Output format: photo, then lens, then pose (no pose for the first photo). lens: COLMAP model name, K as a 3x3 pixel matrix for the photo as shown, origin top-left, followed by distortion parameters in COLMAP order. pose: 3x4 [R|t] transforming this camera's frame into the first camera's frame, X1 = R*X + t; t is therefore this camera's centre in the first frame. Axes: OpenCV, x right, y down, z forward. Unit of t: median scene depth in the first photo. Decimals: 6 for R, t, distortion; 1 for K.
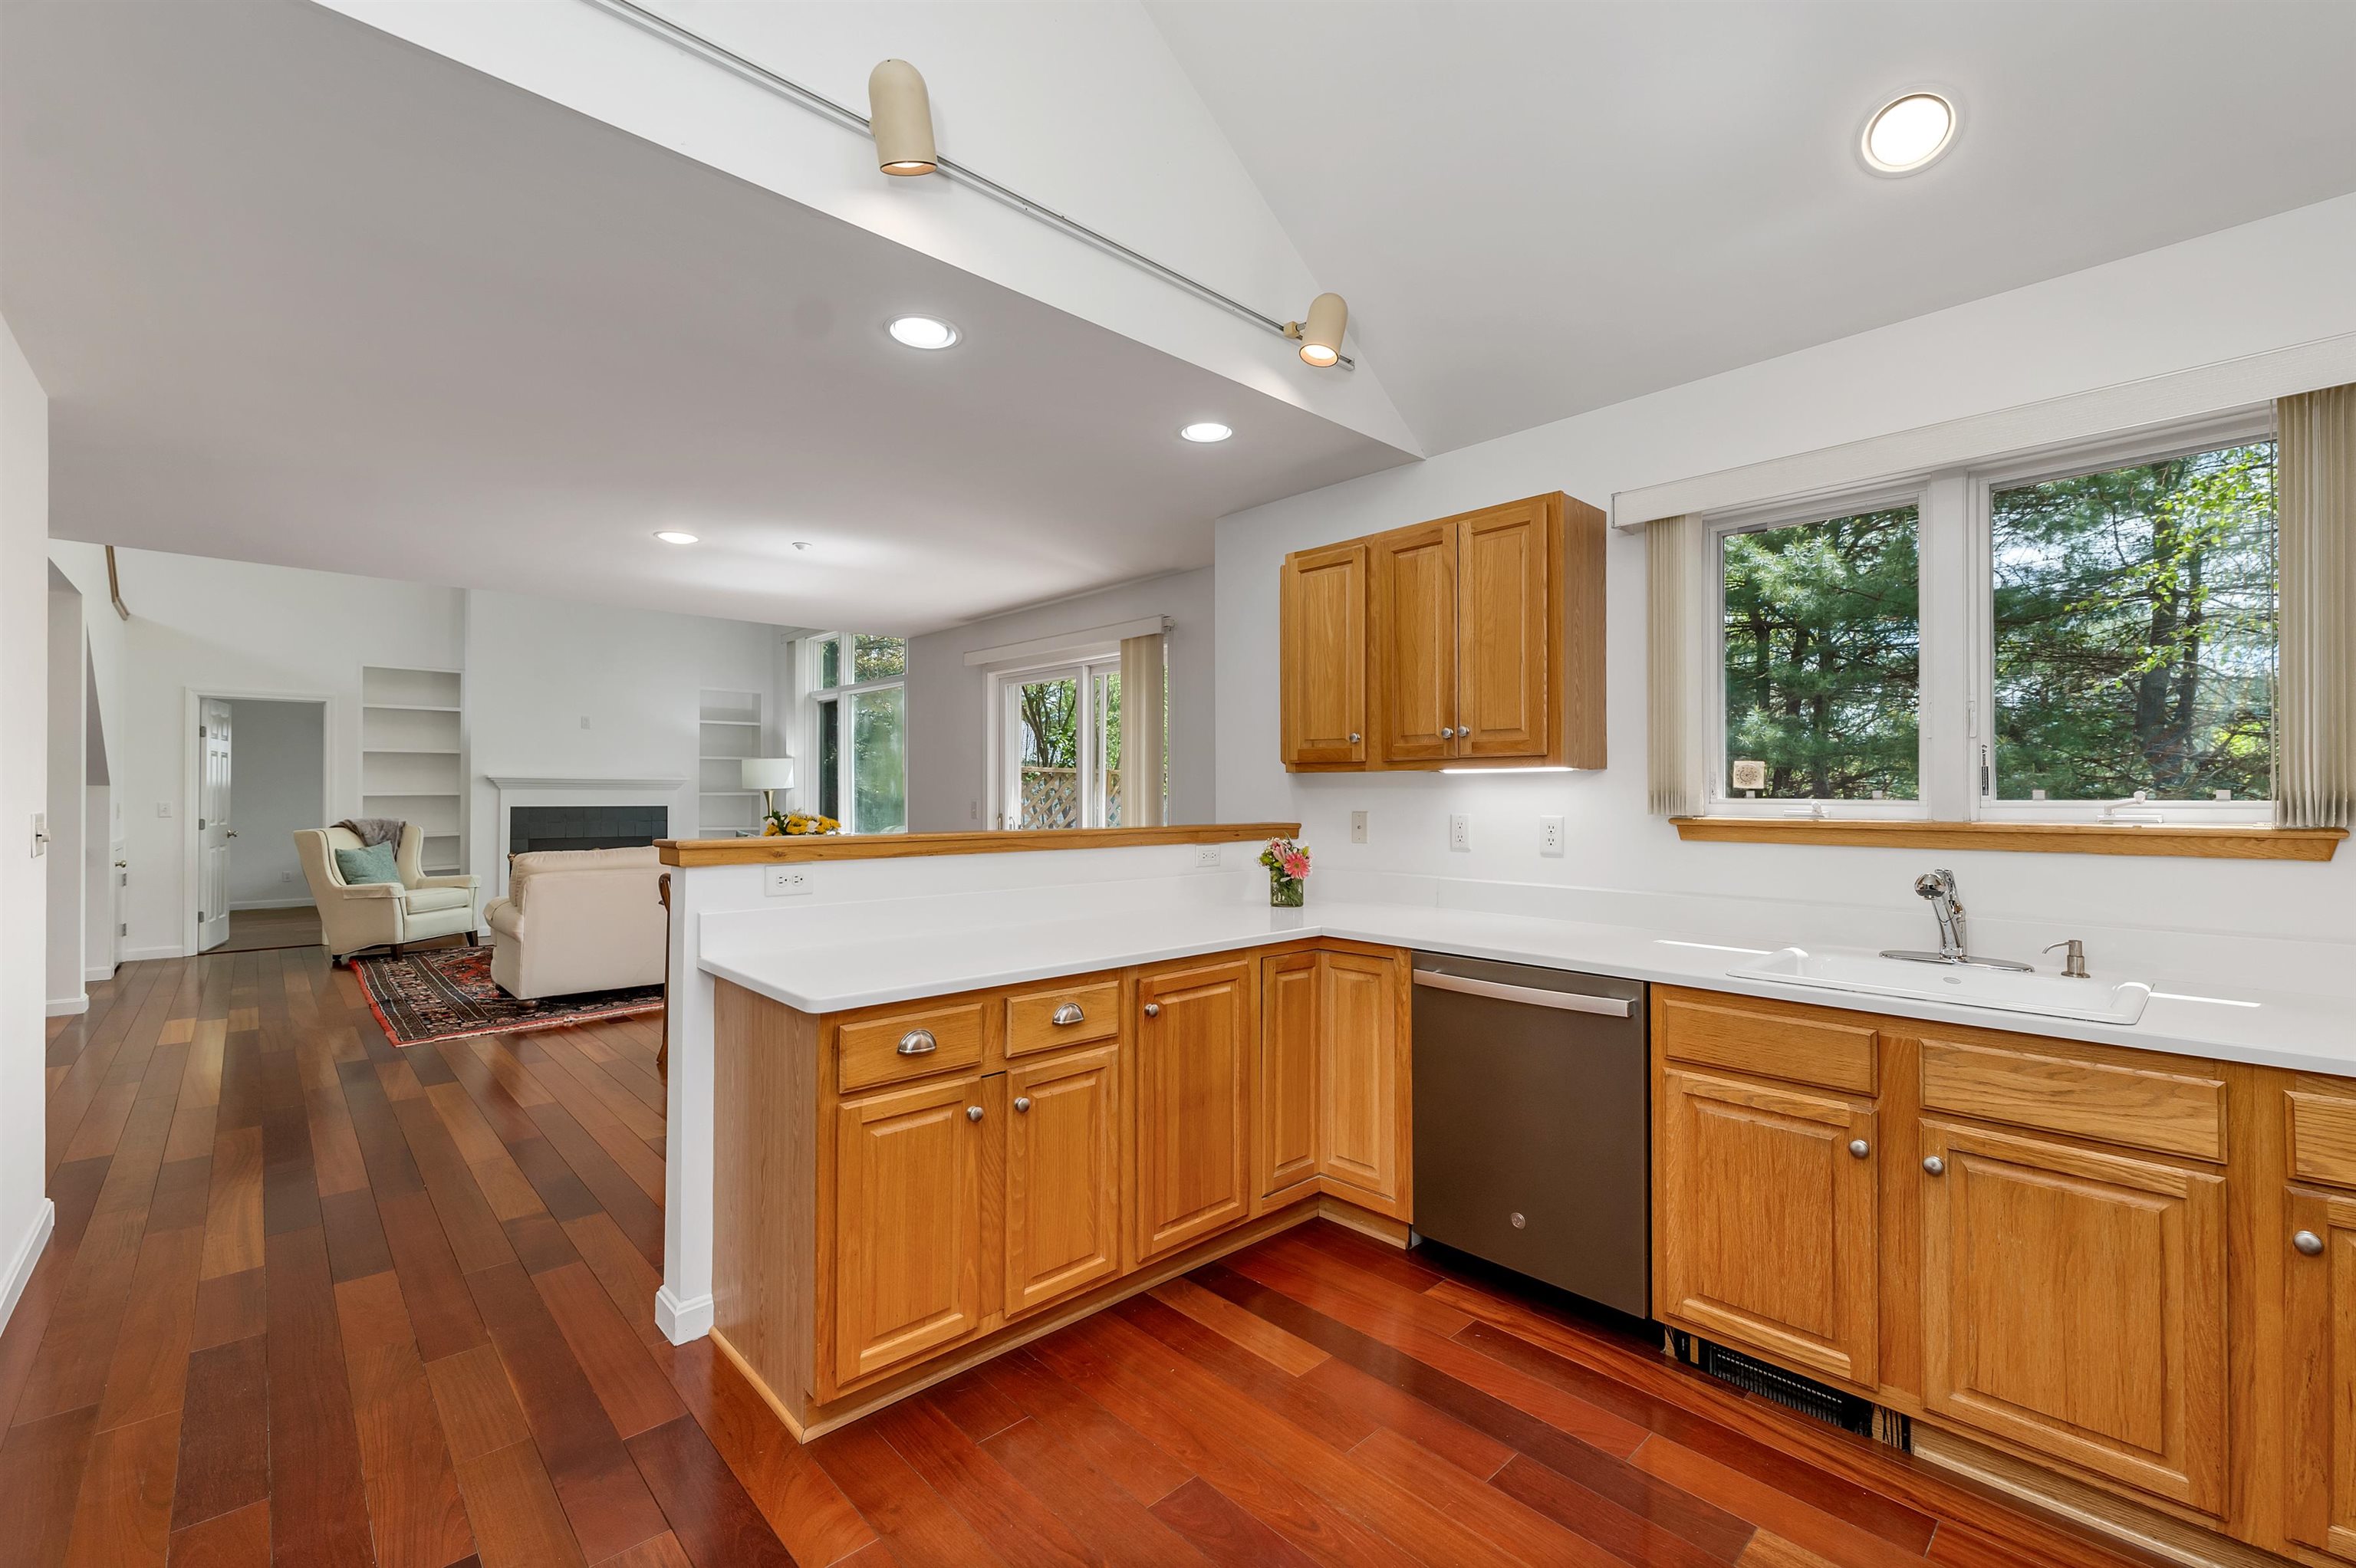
lens RADIAL K [[1036.5, 0, 1173.8], [0, 1036.5, 789.3], [0, 0, 1]] dist [0.003443, -0.000502]
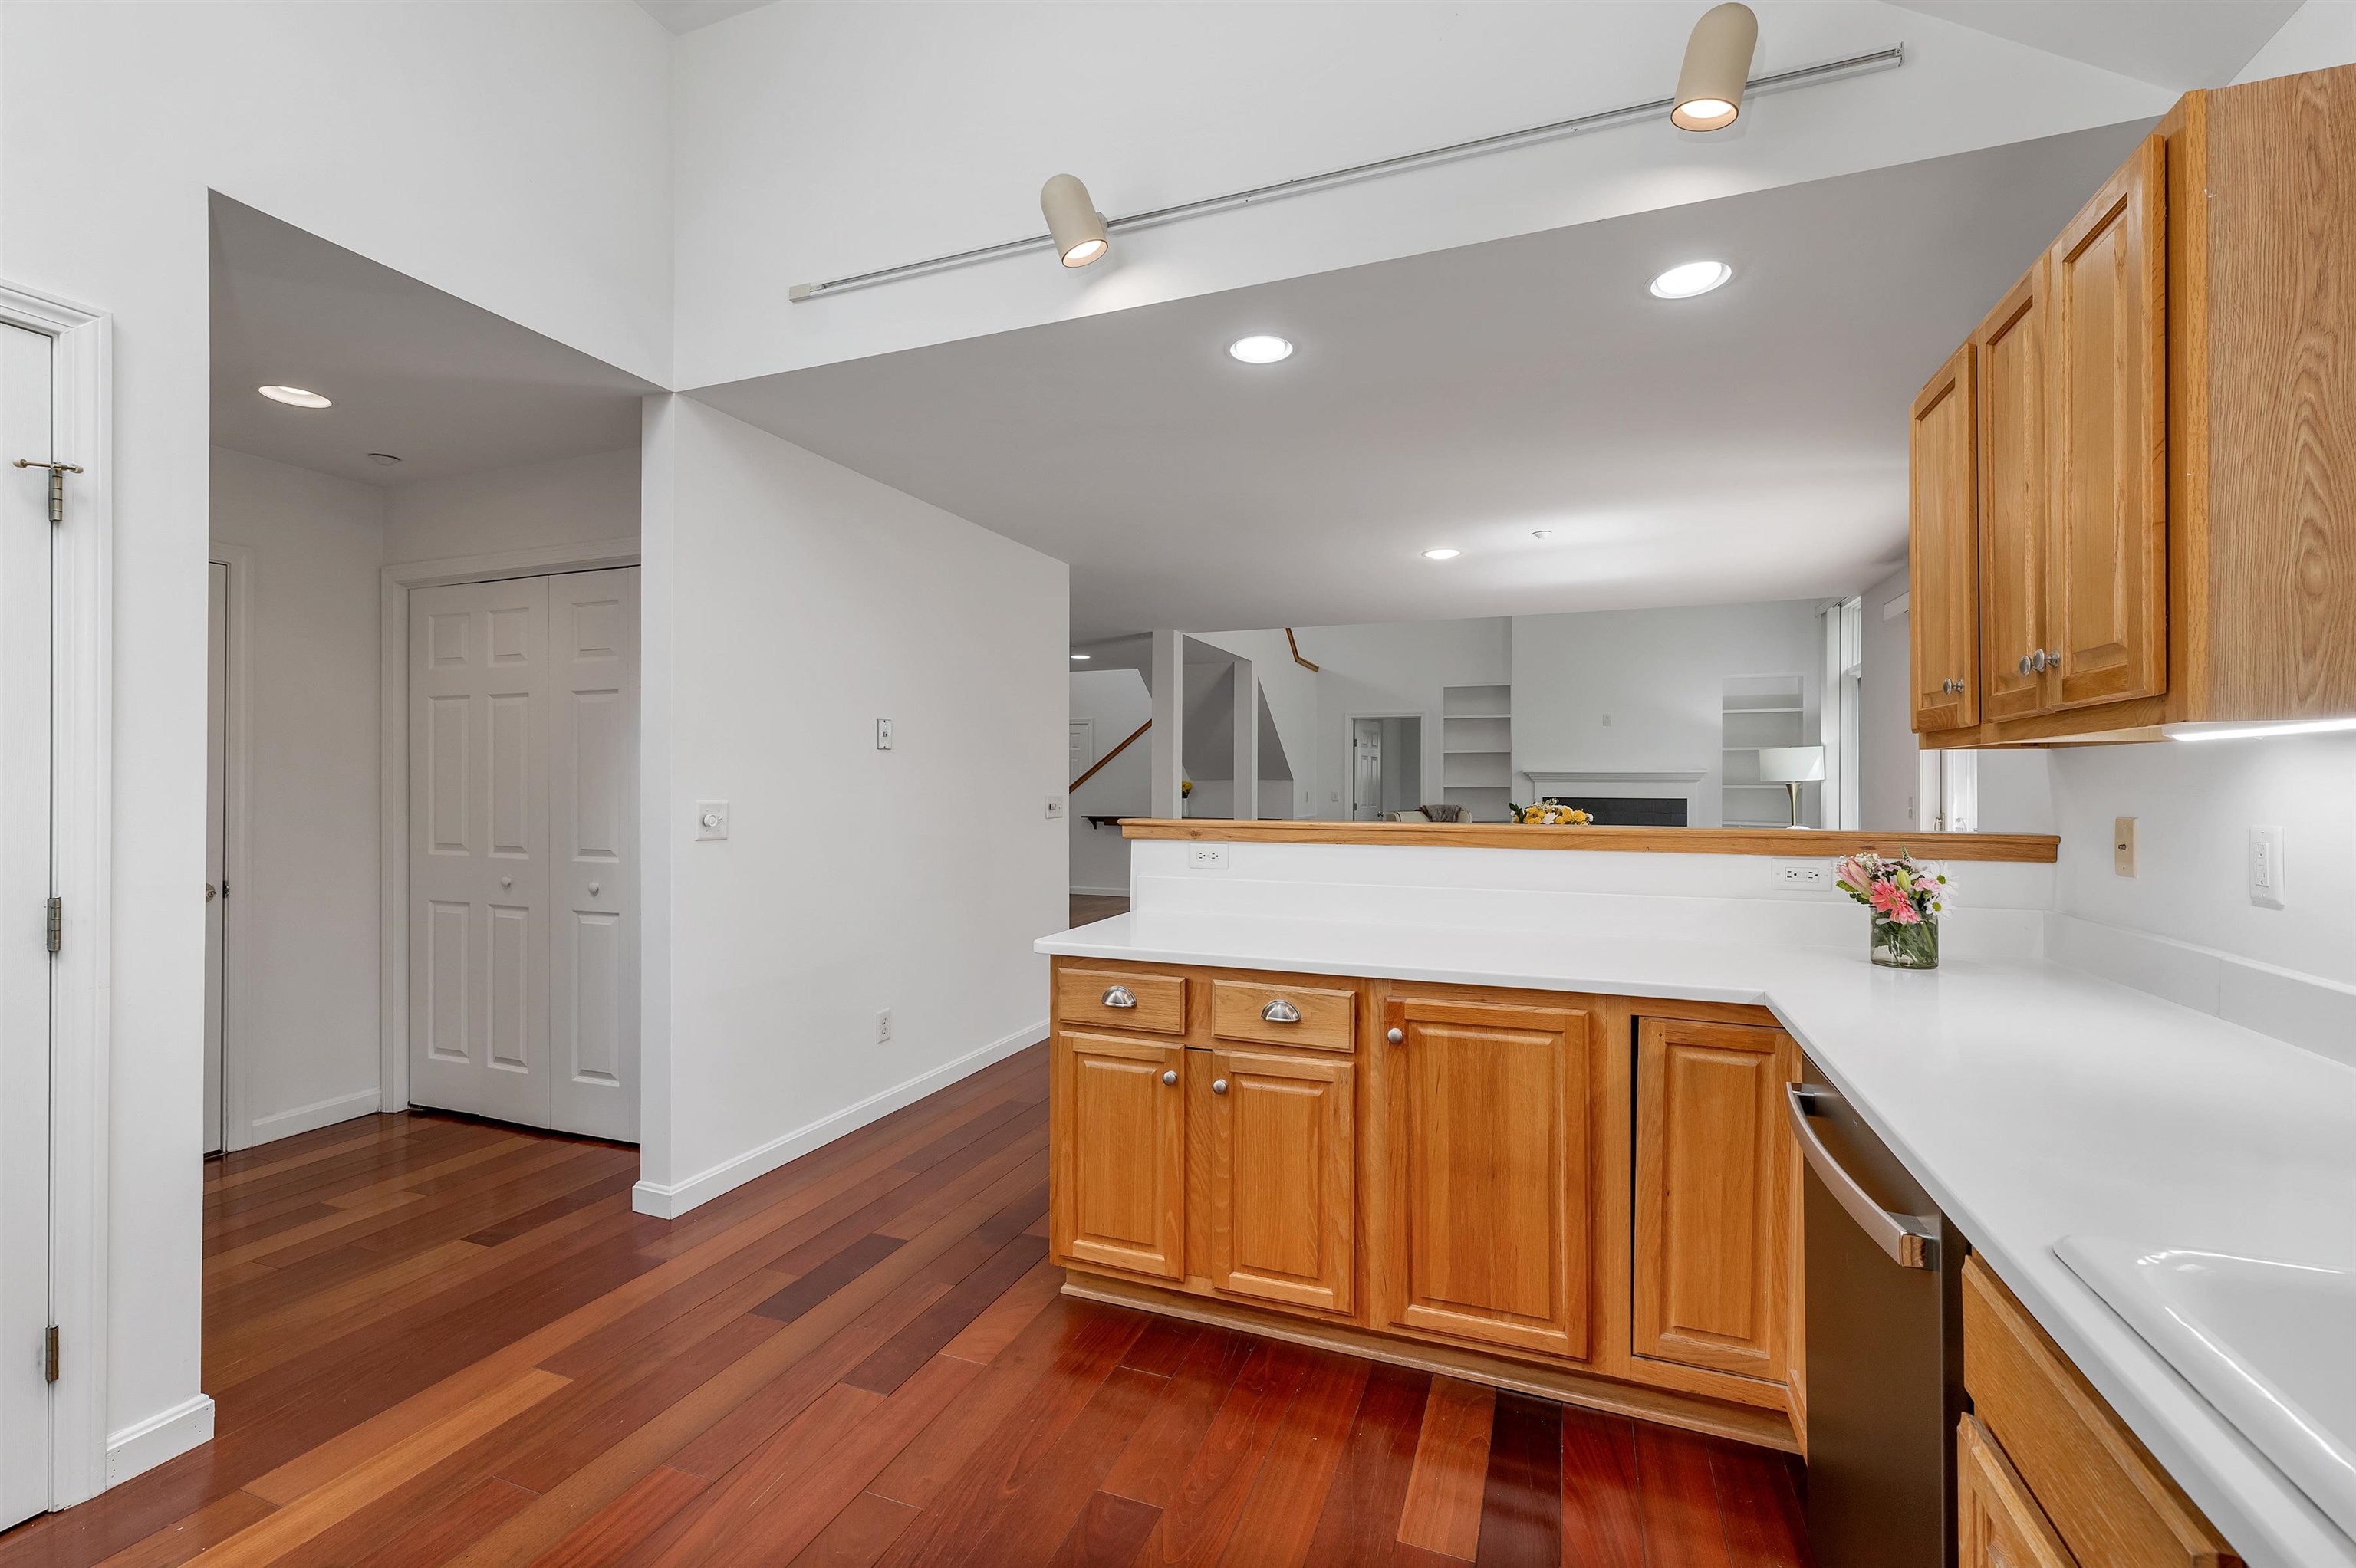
lens RADIAL K [[994.6, 0, 1117.0], [0, 994.6, 779.8], [0, 0, 1]] dist [-0.000004, 0.000005]
pose [[0.405485, -0.003851, -0.914094, 0.608568], [0.000658, 0.999992, -0.003921, 0.005078], [0.914101, 0.000989, 0.405484, 0.437661]]
